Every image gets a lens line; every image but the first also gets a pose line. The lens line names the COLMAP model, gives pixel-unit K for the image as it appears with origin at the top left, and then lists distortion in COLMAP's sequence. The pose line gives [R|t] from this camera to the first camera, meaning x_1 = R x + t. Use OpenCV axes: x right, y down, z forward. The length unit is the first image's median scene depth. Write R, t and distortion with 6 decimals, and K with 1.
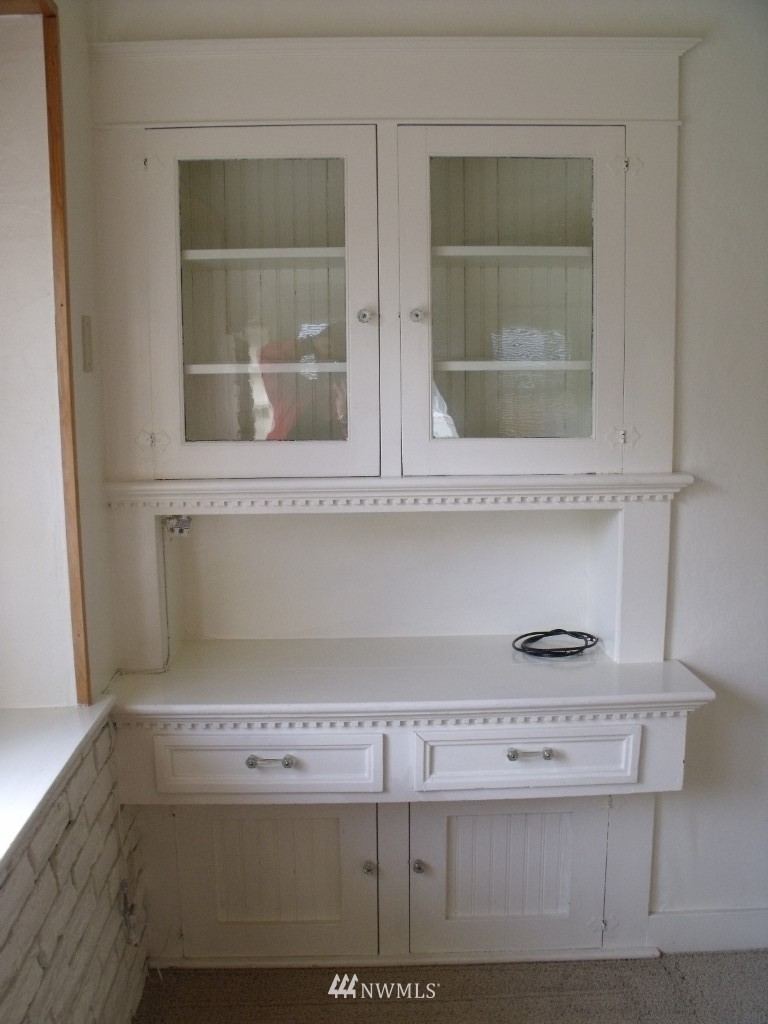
lens RADIAL K [[1087.9, 0, 384.0], [0, 1087.9, 512.0], [0, 0, 1]] dist [-0.267446, 0.647882]
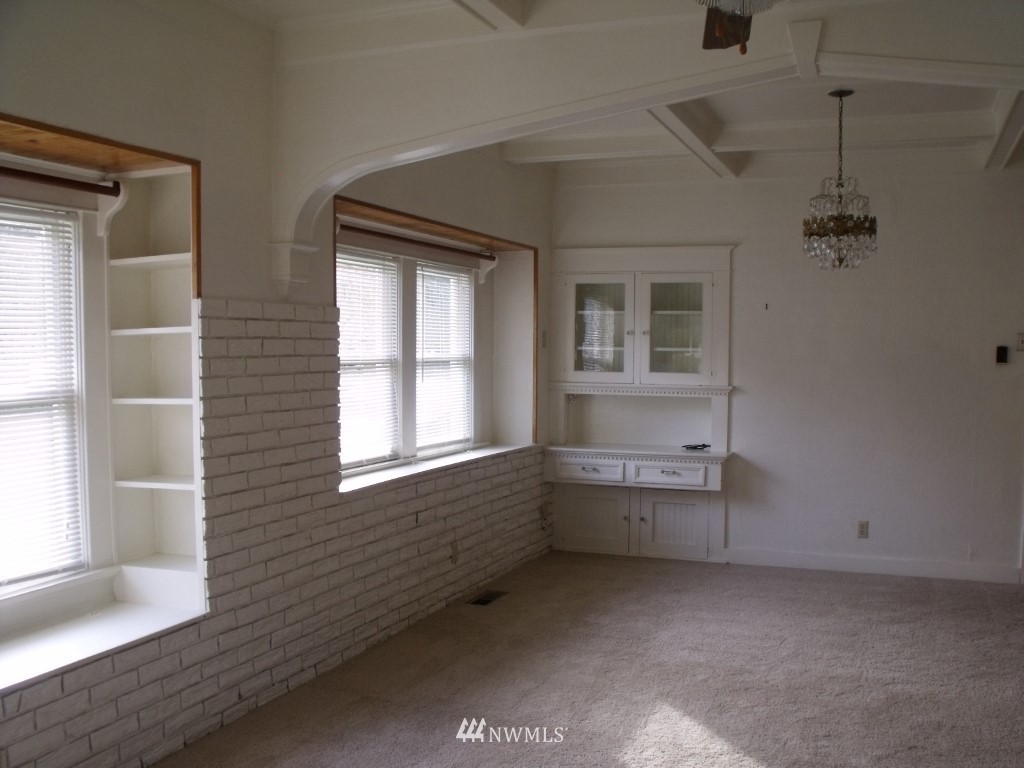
lens RADIAL K [[986.1, 0, 512.0], [0, 986.1, 384.0], [0, 0, 1]] dist [0.000190, 0.000057]
pose [[0.914954, 0.034523, -0.402079, 0.850054], [-0.081686, 0.991553, -0.100744, 0.293263], [0.395205, 0.125020, 0.910046, -1.789952]]
